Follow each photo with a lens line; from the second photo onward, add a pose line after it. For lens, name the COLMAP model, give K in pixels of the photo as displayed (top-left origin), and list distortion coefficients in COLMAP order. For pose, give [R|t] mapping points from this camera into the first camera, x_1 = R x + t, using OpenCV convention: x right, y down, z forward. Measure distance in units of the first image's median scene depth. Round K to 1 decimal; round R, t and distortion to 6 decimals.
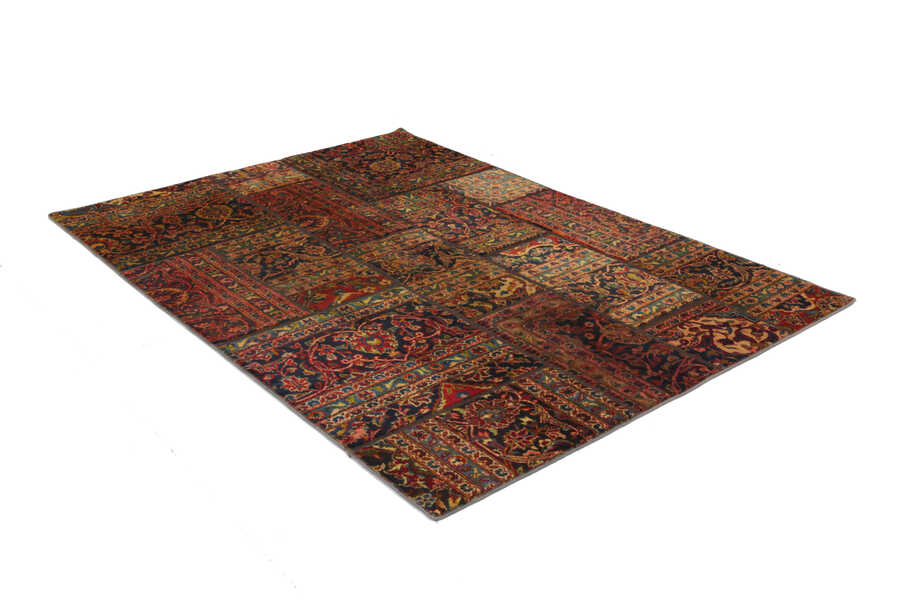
lens RADIAL K [[1094.9, 0, 450.0], [0, 1094.9, 300.0], [0, 0, 1]] dist [-0.012939, -0.002504]
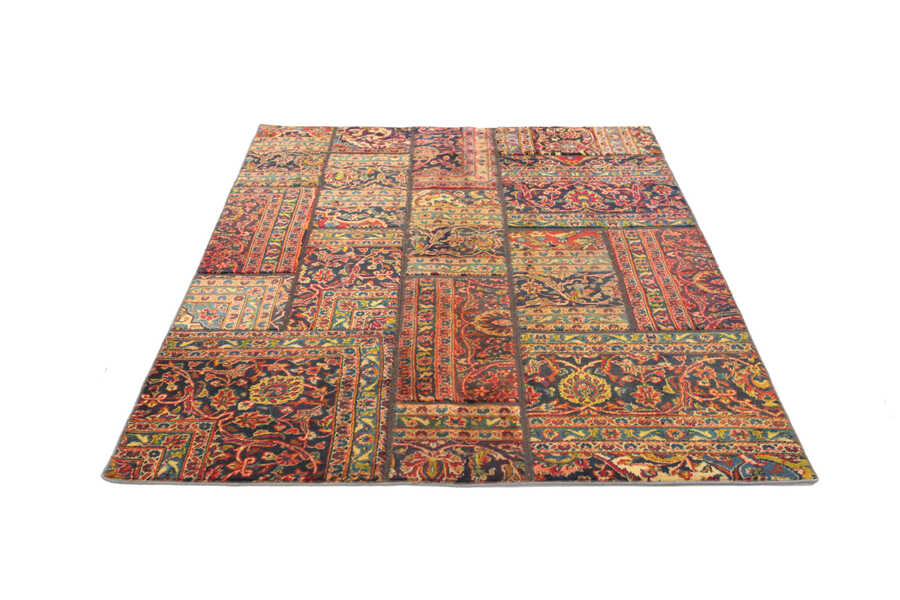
lens RADIAL K [[1066.8, 0, 450.0], [0, 1066.8, 300.0], [0, 0, 1]] dist [-0.029767, -0.005320]
pose [[-0.787589, -0.290875, 0.543227, -0.551293], [0.267027, 0.633392, 0.726300, -0.695354], [-0.555338, 0.717082, -0.421181, 1.428897]]
